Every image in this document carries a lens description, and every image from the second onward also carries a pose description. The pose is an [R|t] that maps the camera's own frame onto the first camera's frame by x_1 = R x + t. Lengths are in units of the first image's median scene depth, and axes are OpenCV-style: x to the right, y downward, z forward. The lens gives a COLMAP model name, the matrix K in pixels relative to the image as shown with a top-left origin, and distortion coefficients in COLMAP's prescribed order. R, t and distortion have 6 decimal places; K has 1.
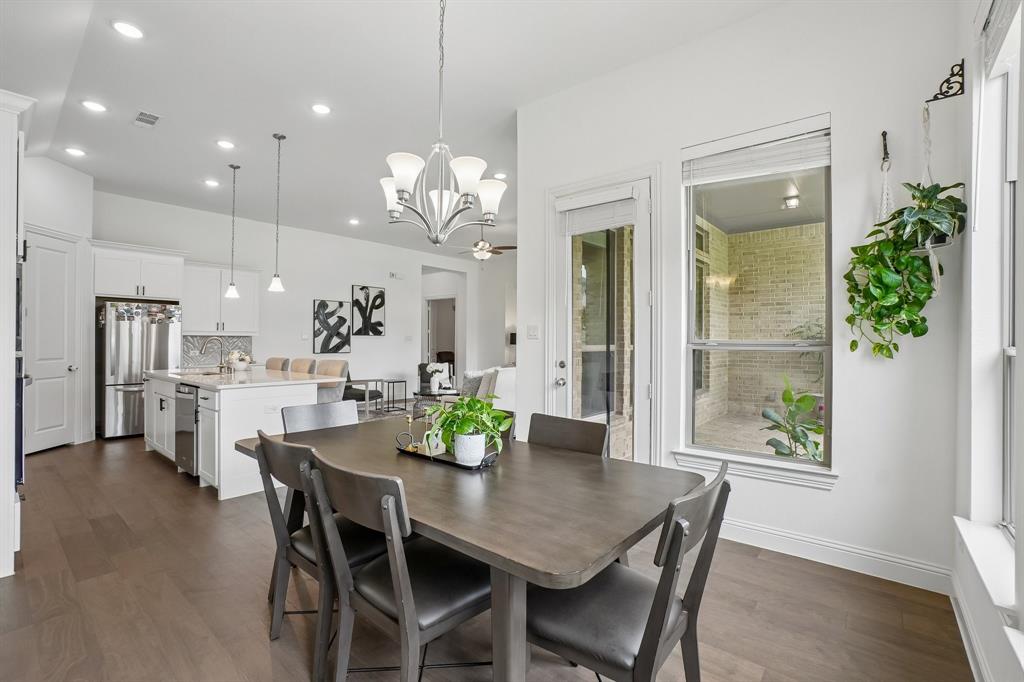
lens RADIAL K [[469.5, 0, 511.2], [0, 469.5, 340.0], [0, 0, 1]] dist [-0.013248, 0.000165]
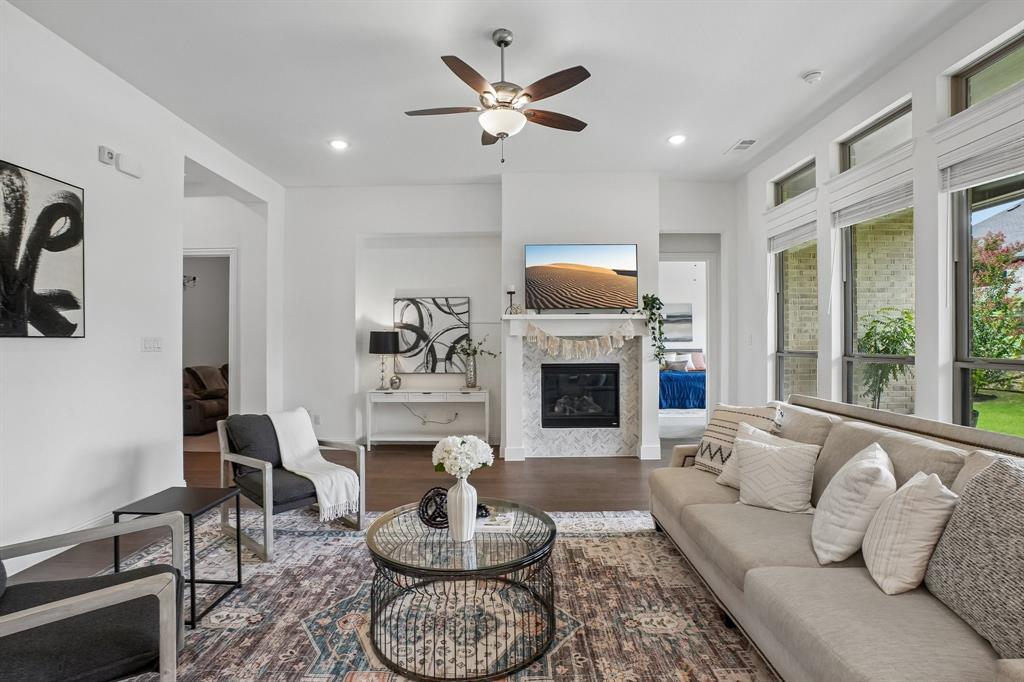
lens RADIAL K [[469.5, 0, 513.2], [0, 469.5, 338.9], [0, 0, 1]] dist [-0.013248, 0.000165]
pose [[0.786762, -0.003532, 0.617246, -0.238382], [0.003189, 0.999994, 0.001657, -0.008082], [-0.617248, 0.000665, 0.786768, 0.580462]]
